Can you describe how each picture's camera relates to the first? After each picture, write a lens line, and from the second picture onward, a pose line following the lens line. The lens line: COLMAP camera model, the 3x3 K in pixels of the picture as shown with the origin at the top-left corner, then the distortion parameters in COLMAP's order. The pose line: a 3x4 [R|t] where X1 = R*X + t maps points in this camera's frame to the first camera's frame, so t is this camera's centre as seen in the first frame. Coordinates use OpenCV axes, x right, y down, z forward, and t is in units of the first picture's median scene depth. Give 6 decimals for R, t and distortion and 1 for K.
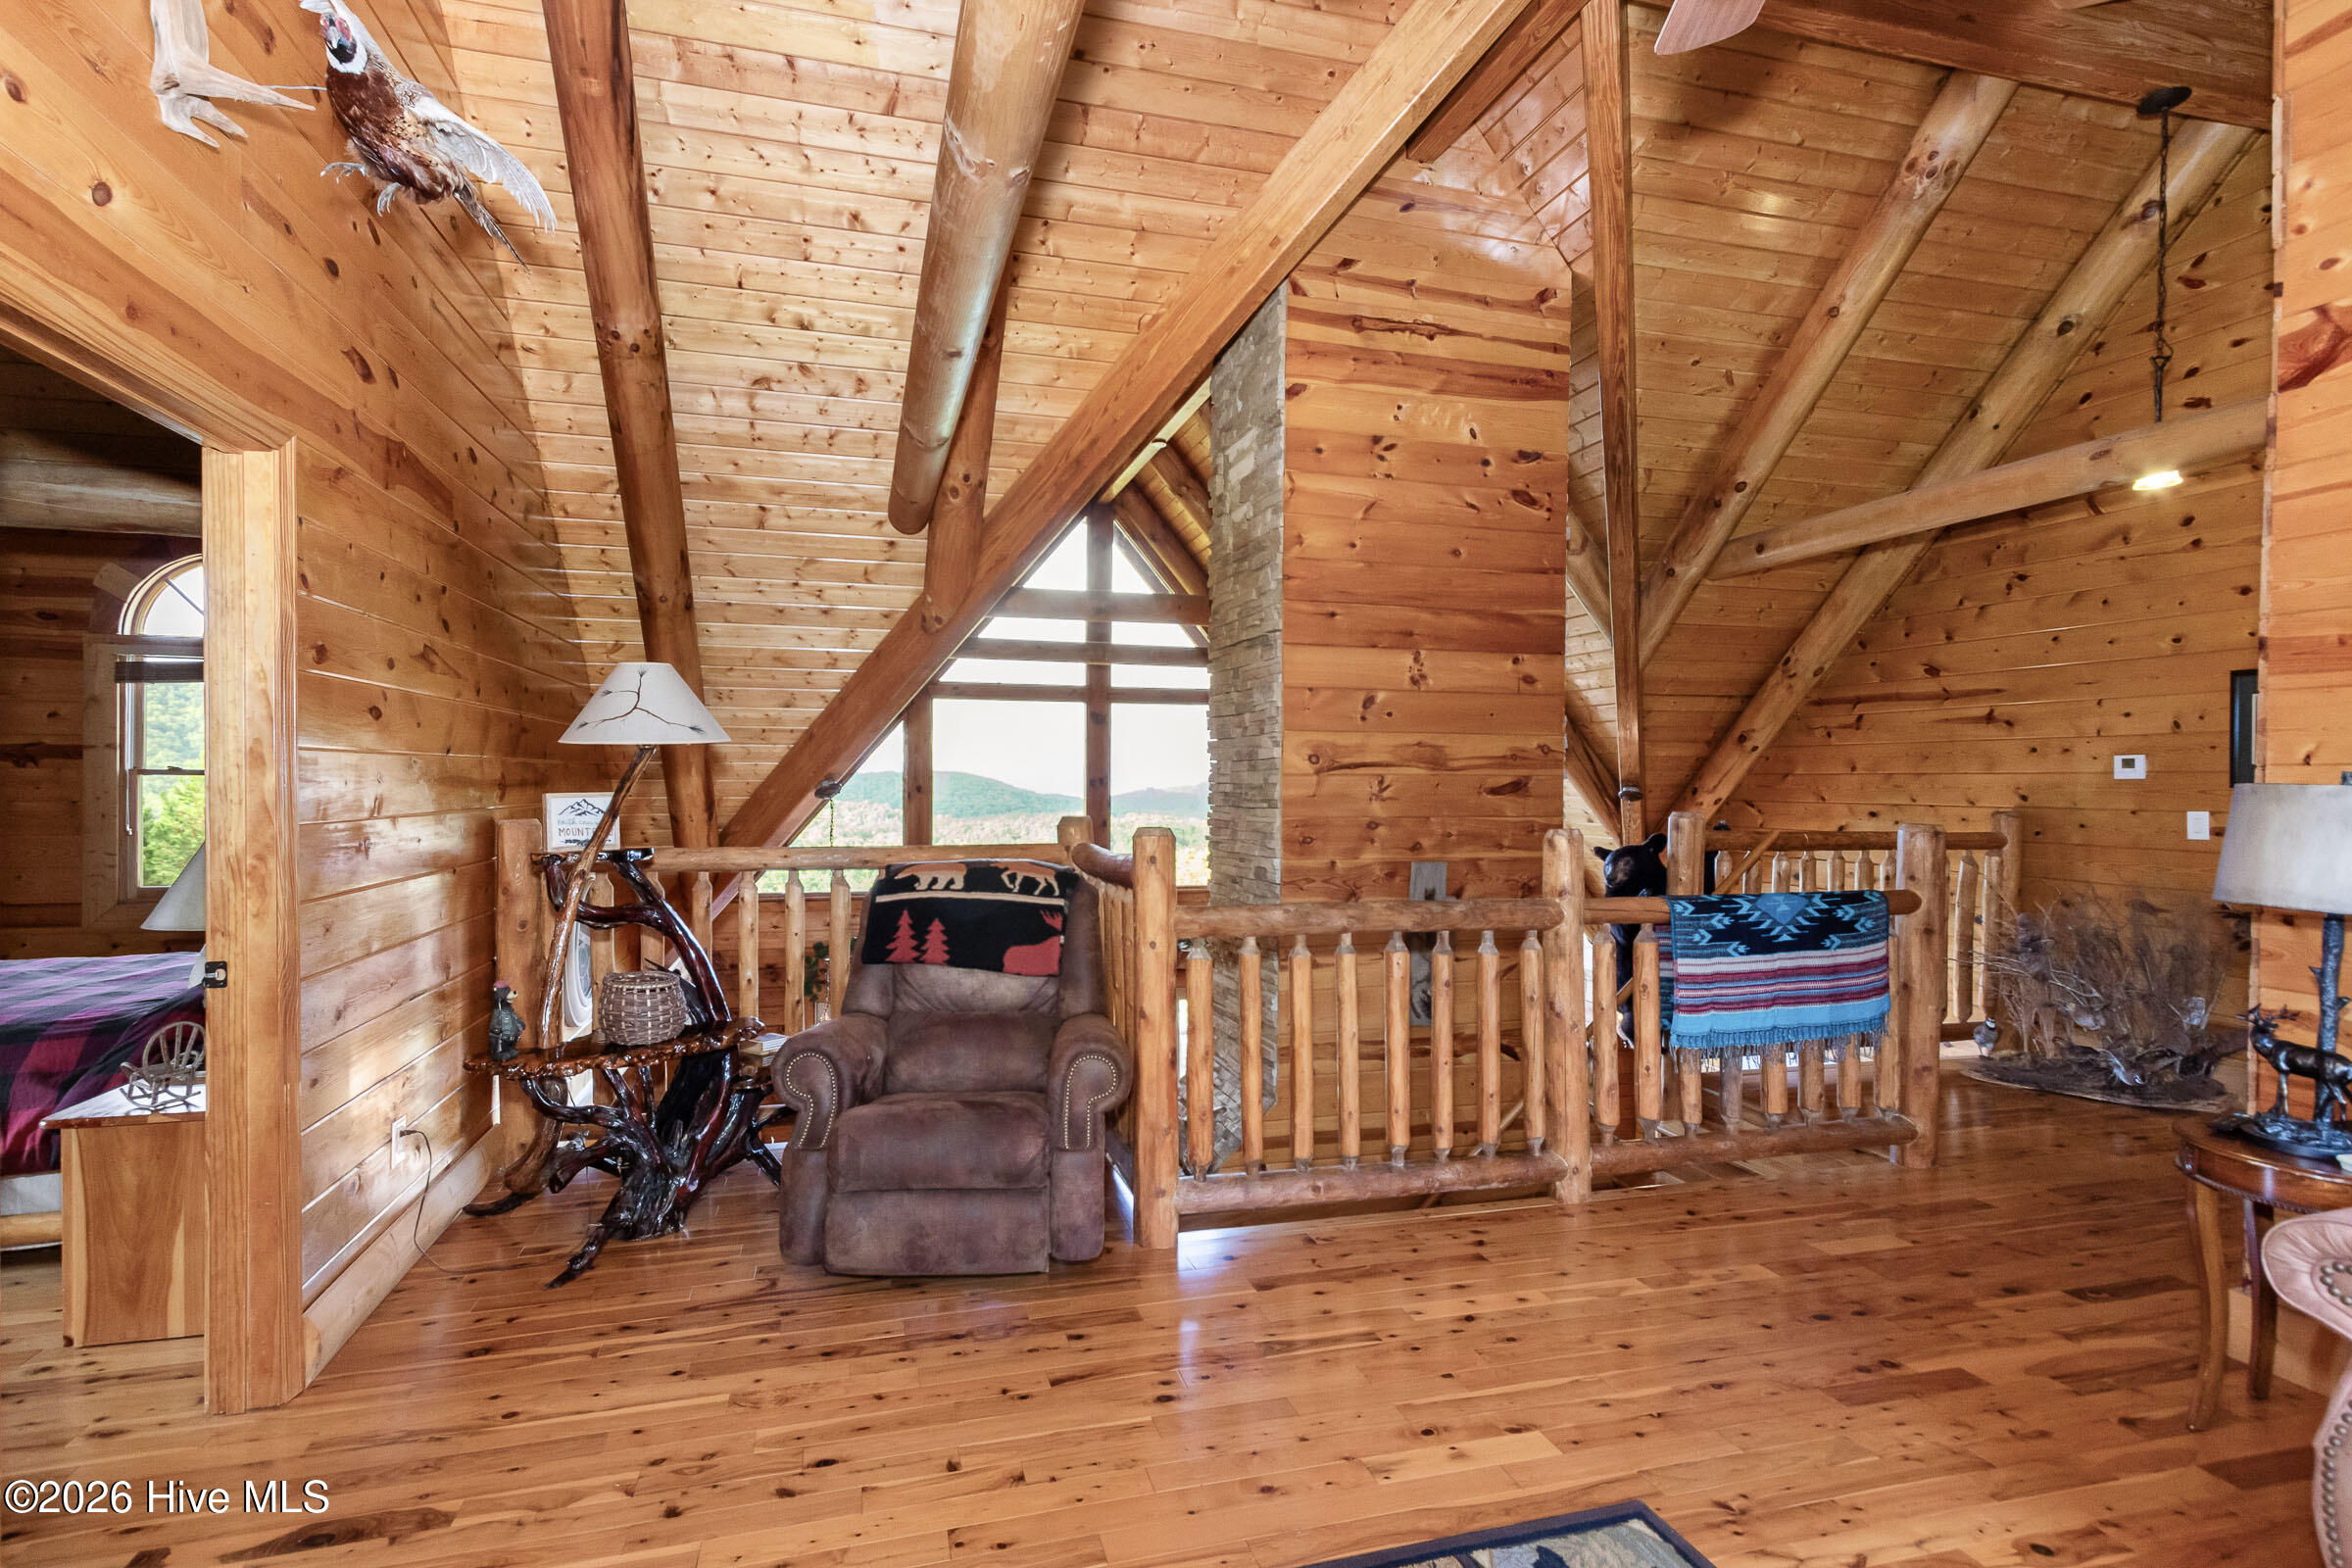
lens RADIAL K [[1098.7, 0, 1141.4], [0, 1098.7, 789.3], [0, 0, 1]] dist [0.005508, -0.002455]
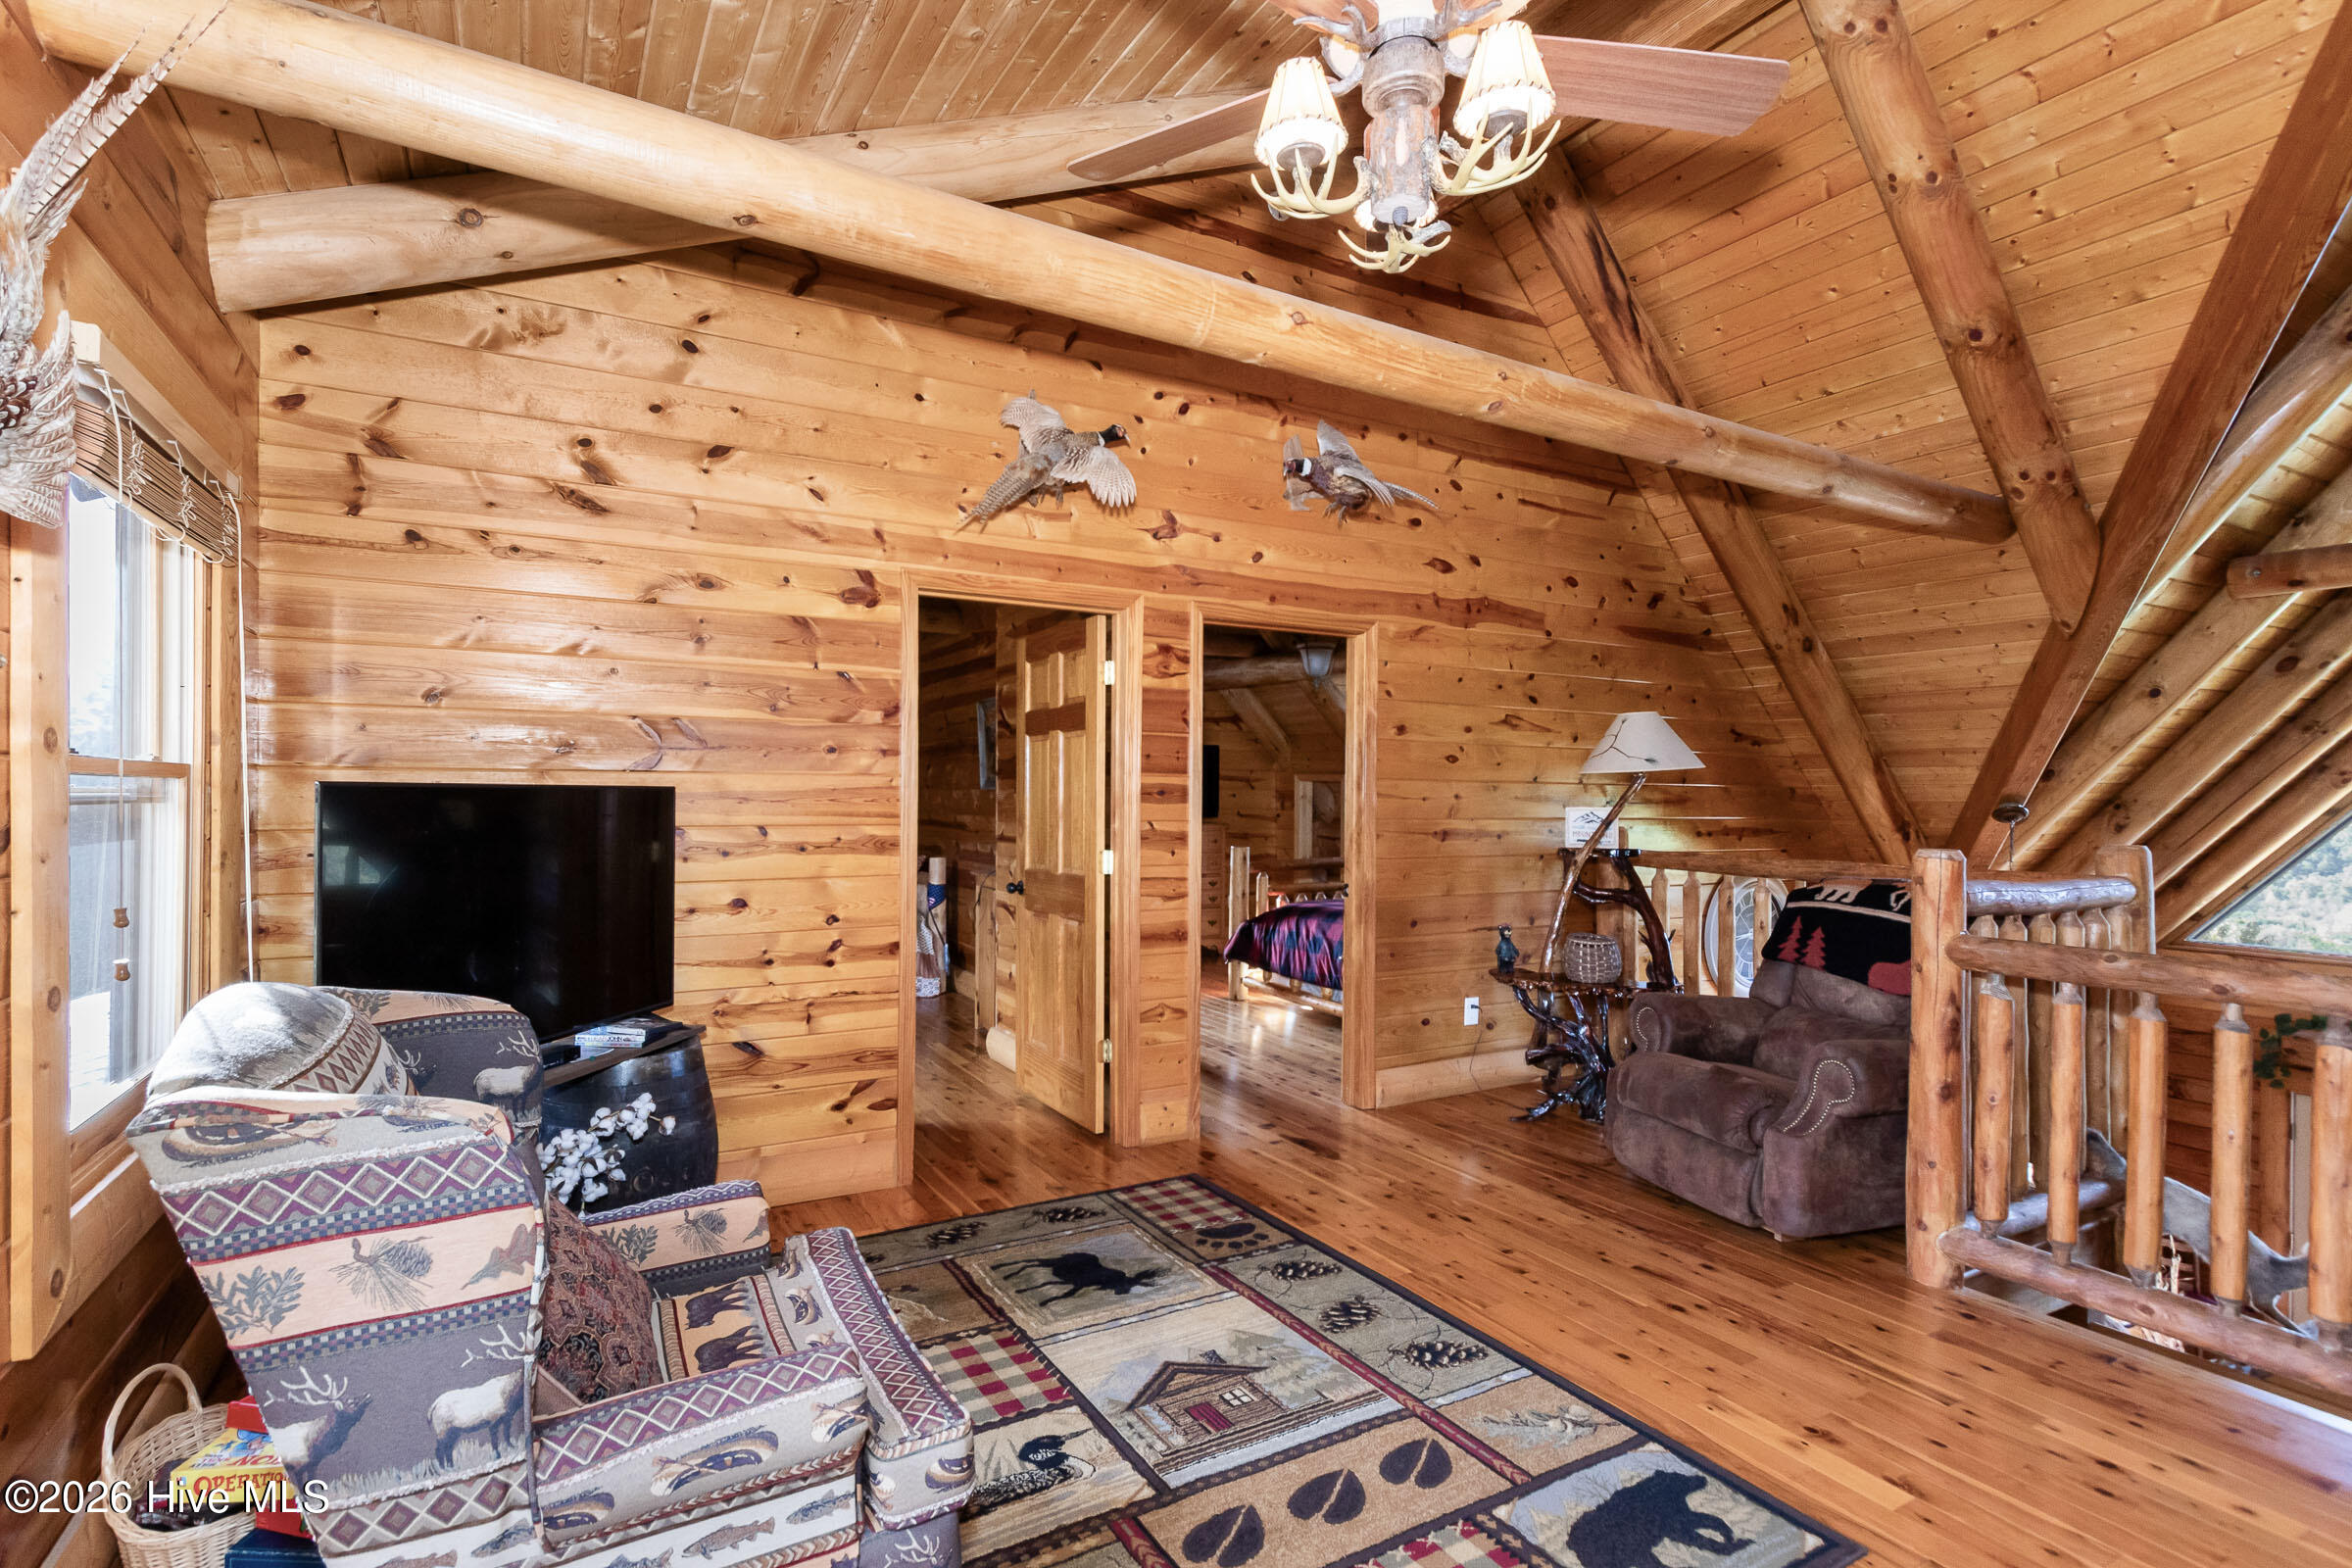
lens RADIAL K [[1098.7, 0, 1138.9], [0, 1098.7, 804.6], [0, 0, 1]] dist [0.005508, -0.002455]
pose [[0.243535, 0.010943, -0.969830, 0.706334], [-0.017925, 0.999816, 0.006780, 0.001730], [0.969726, 0.015733, 0.243687, 0.081590]]
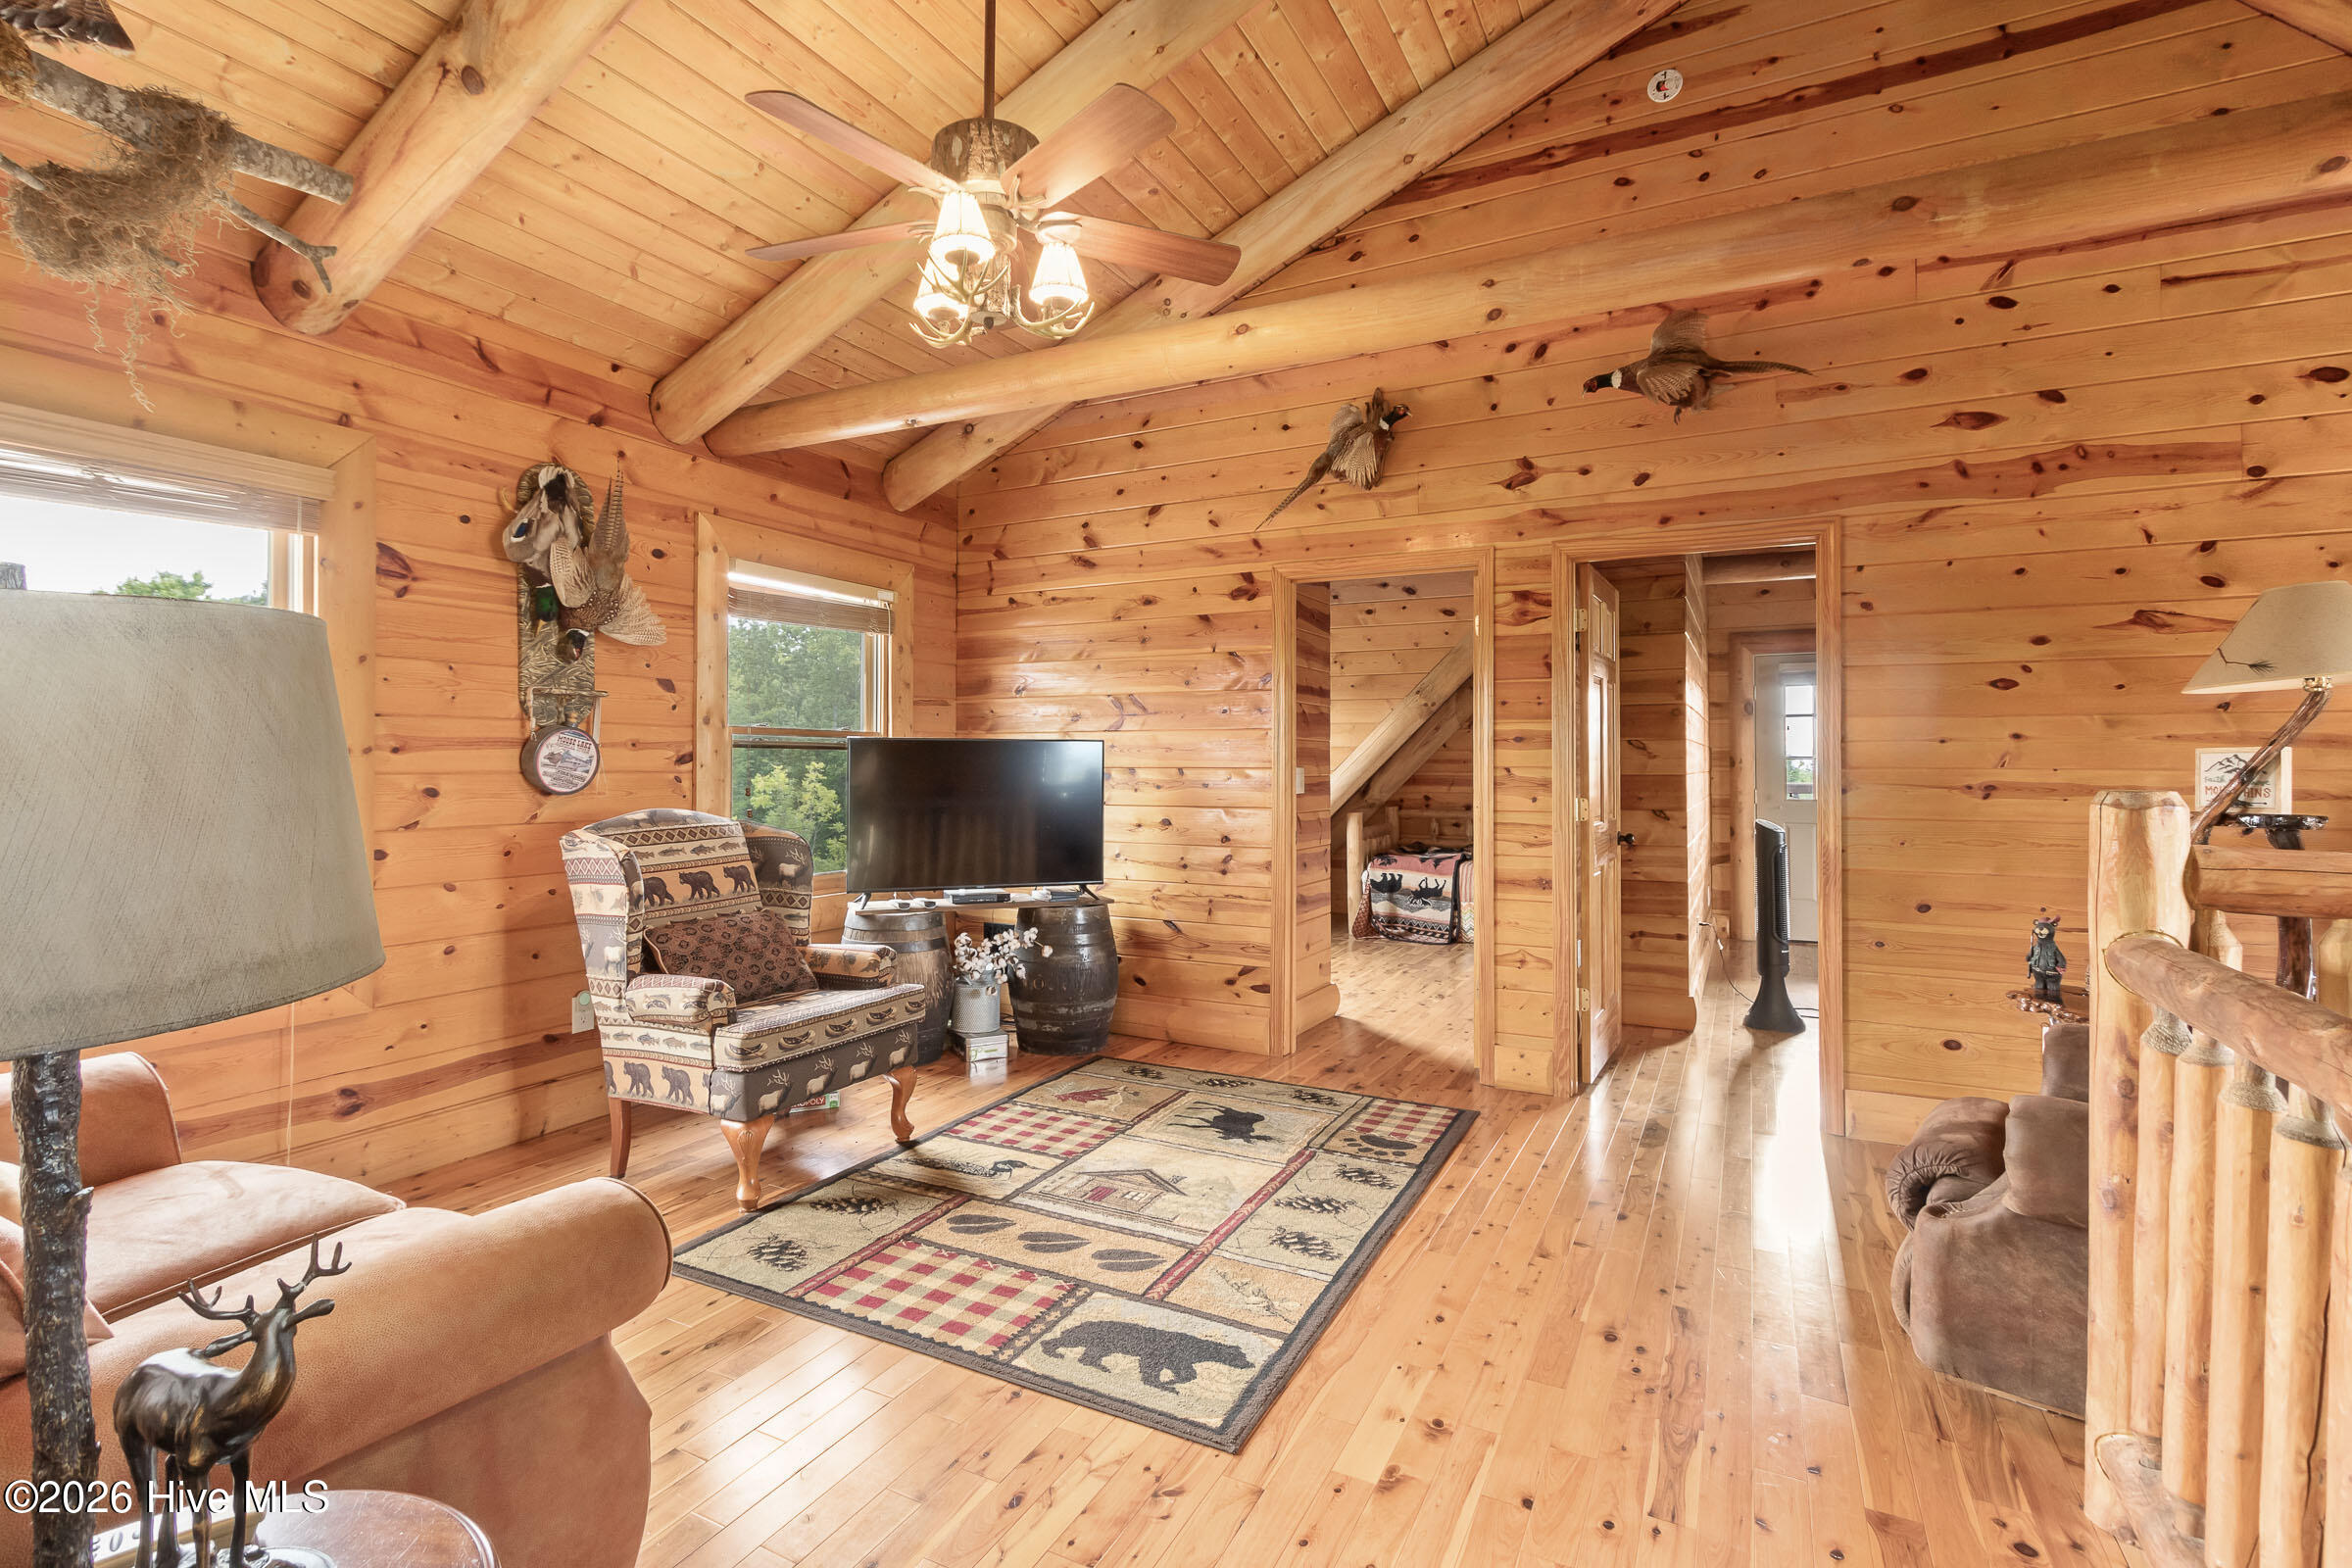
lens RADIAL K [[1098.7, 0, 1157.6], [0, 1098.7, 764.9], [0, 0, 1]] dist [0.005508, -0.002455]
pose [[-0.678669, -0.003439, -0.734437, 0.700250], [-0.011223, 0.999921, 0.005689, 0.022157], [0.734359, 0.012103, -0.678654, 0.925054]]
